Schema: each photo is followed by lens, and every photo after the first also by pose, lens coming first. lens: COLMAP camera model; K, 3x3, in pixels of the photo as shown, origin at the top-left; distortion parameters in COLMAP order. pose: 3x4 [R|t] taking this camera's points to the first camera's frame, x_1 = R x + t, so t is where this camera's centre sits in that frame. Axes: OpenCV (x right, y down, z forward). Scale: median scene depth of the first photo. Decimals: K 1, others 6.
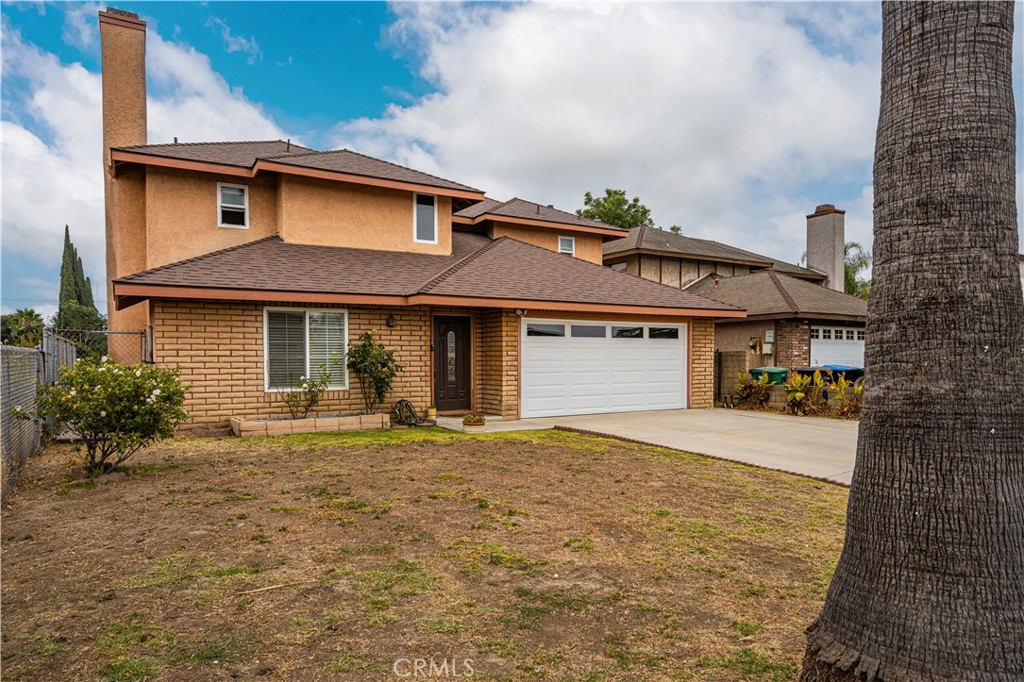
lens RADIAL K [[662.6, 0, 512.1], [0, 662.6, 378.2], [0, 0, 1]] dist [-0.001258, -0.001036]
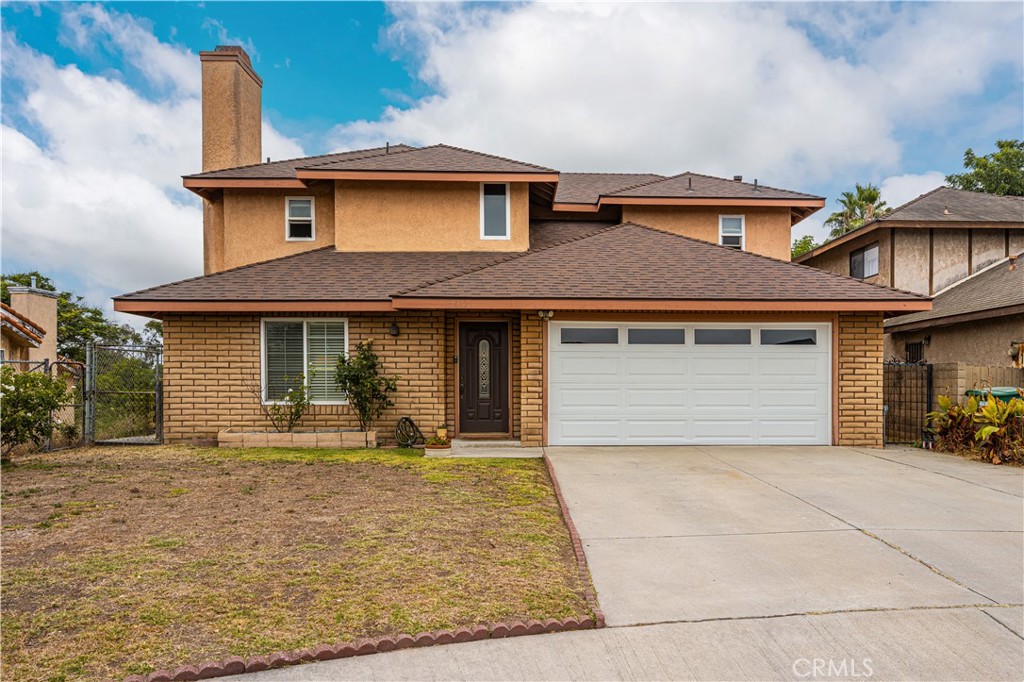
lens RADIAL K [[780.3, 0, 550.9], [0, 780.3, 395.4], [0, 0, 1]] dist [-0.004921, 0.001603]
pose [[0.870845, 0.012360, -0.491403, 0.488482], [-0.019525, 0.999765, -0.009455, 0.008657], [0.491170, 0.017829, 0.870881, 0.173190]]
